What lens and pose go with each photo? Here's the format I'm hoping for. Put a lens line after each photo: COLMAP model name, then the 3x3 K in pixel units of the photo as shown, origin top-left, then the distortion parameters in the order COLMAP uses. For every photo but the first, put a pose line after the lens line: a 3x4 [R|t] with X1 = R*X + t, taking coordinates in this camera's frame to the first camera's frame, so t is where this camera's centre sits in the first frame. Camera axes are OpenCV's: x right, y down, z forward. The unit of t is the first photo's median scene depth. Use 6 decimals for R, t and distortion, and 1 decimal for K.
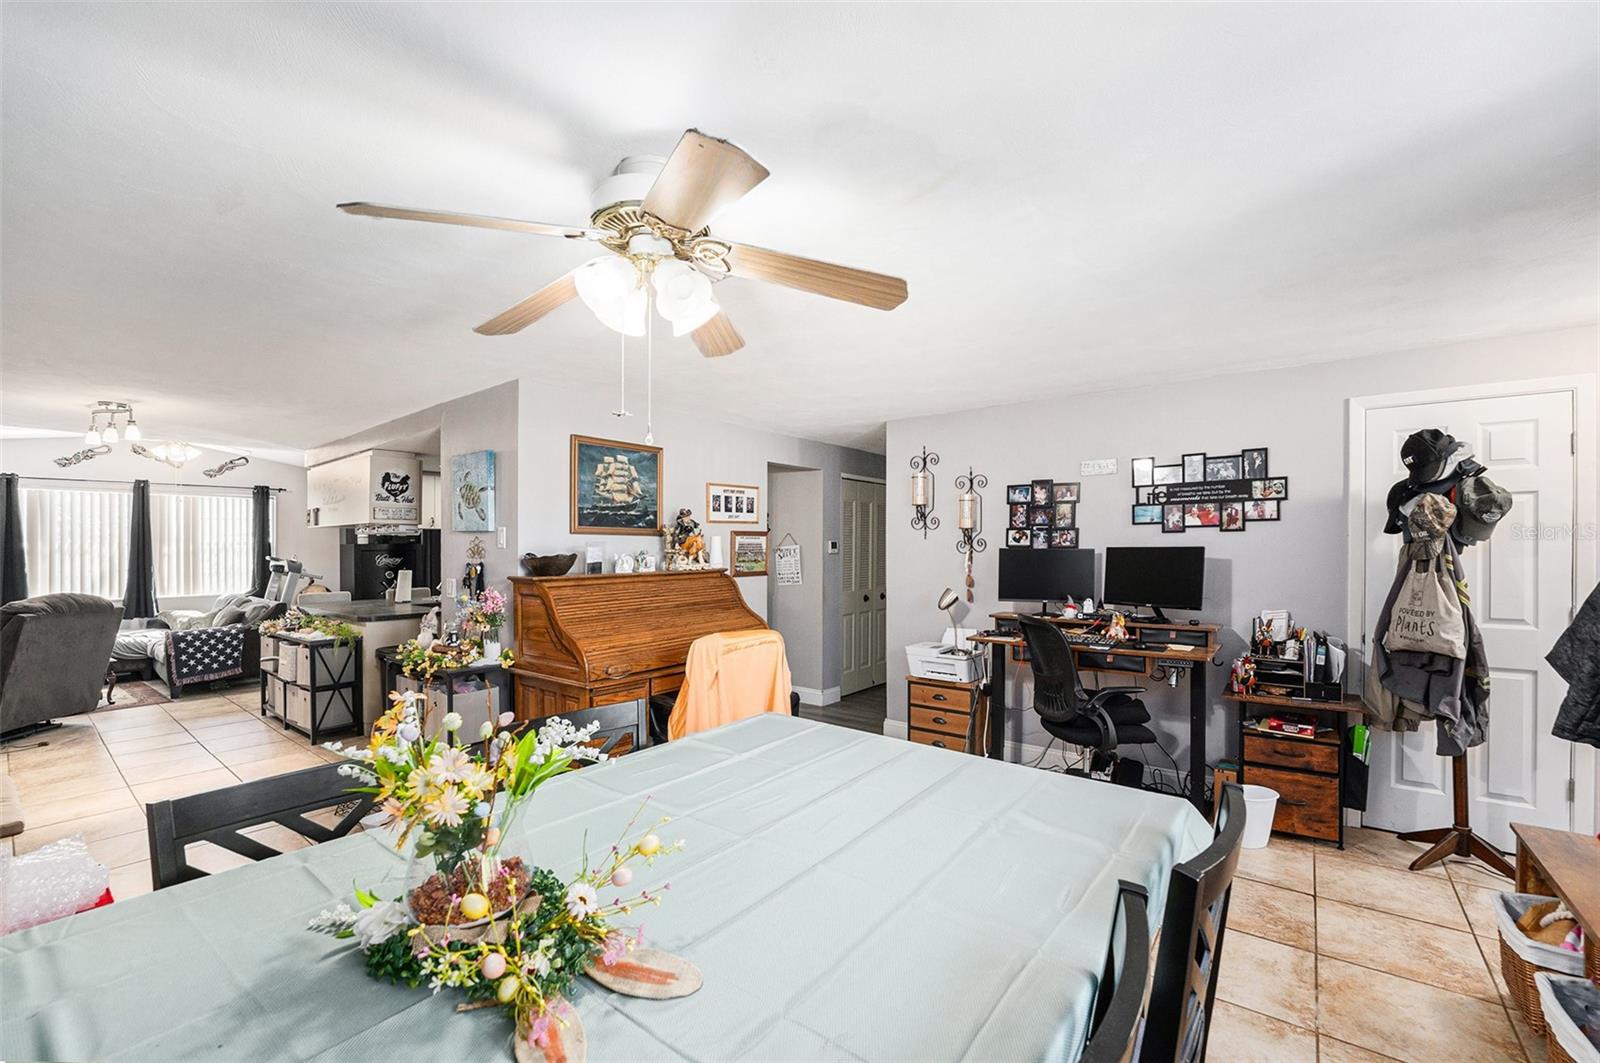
lens RADIAL K [[641.7, 0, 800.0], [0, 641.7, 547.8], [0, 0, 1]] dist [-0.026513, 0.000234]
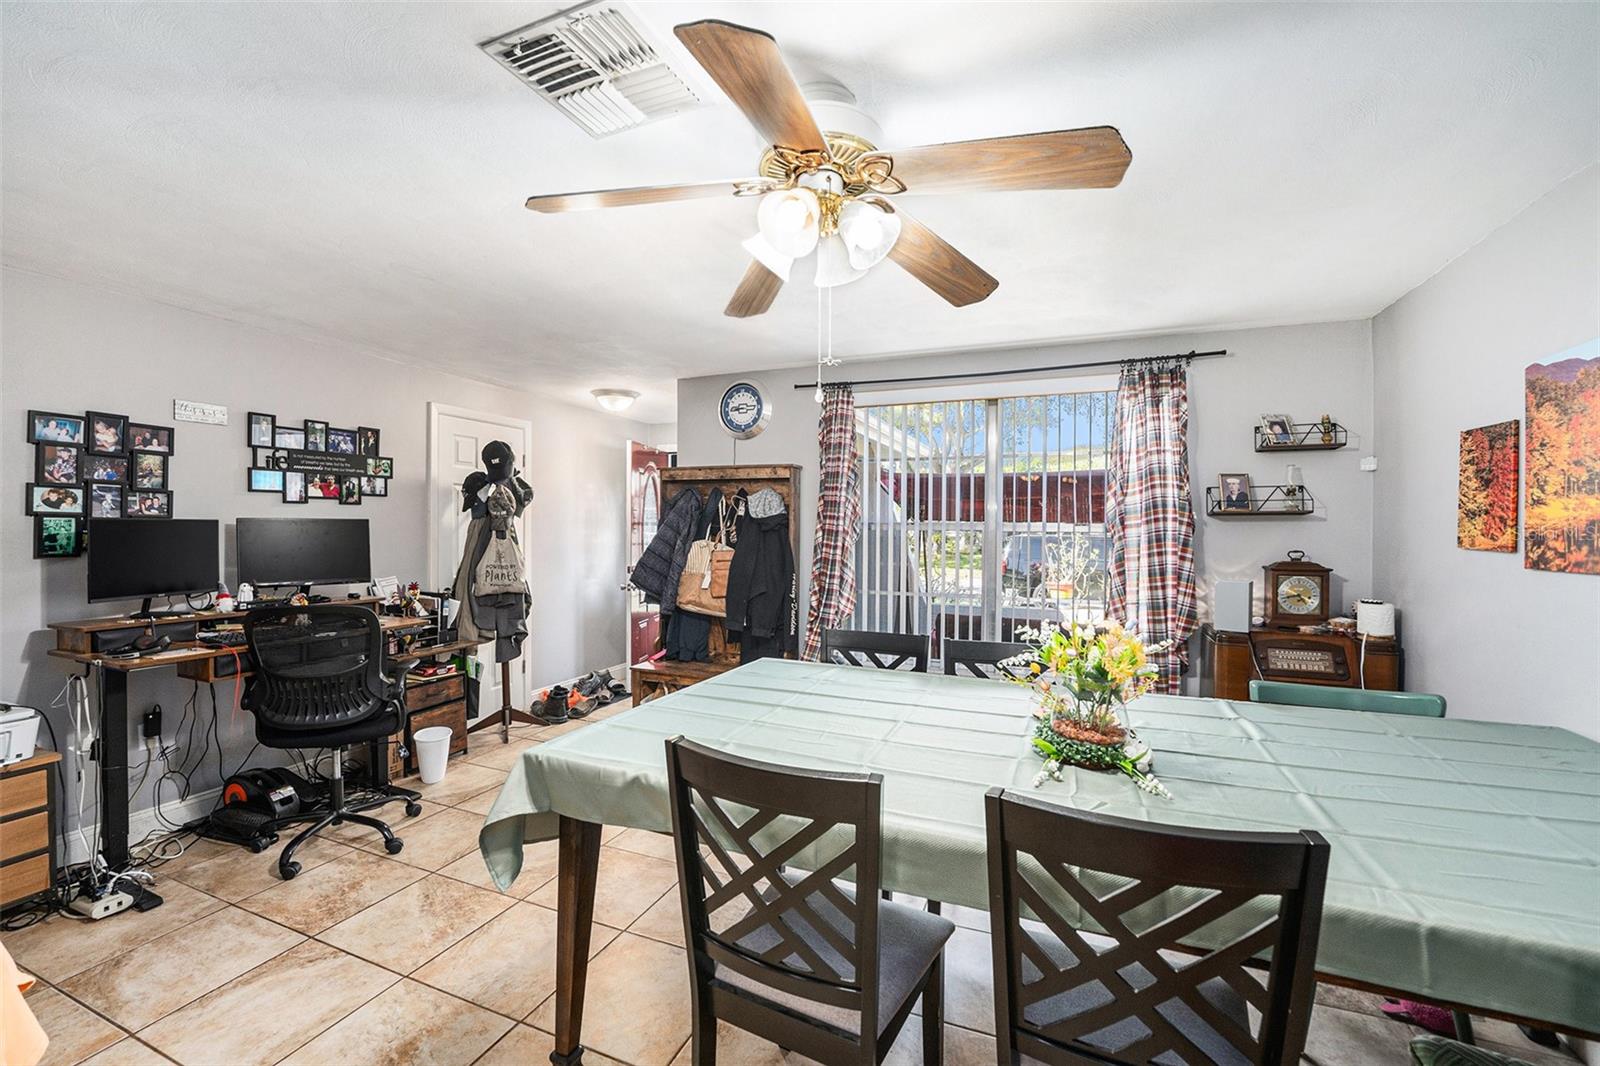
lens RADIAL K [[644.2, 0, 800.5], [0, 644.2, 527.9], [0, 0, 1]] dist [-0.027075, 0.002958]
pose [[-0.264038, -0.000510, 0.964512, -0.481078], [-0.005928, 0.999982, -0.001094, 0.008250], [-0.964494, -0.006007, -0.264036, 0.547252]]
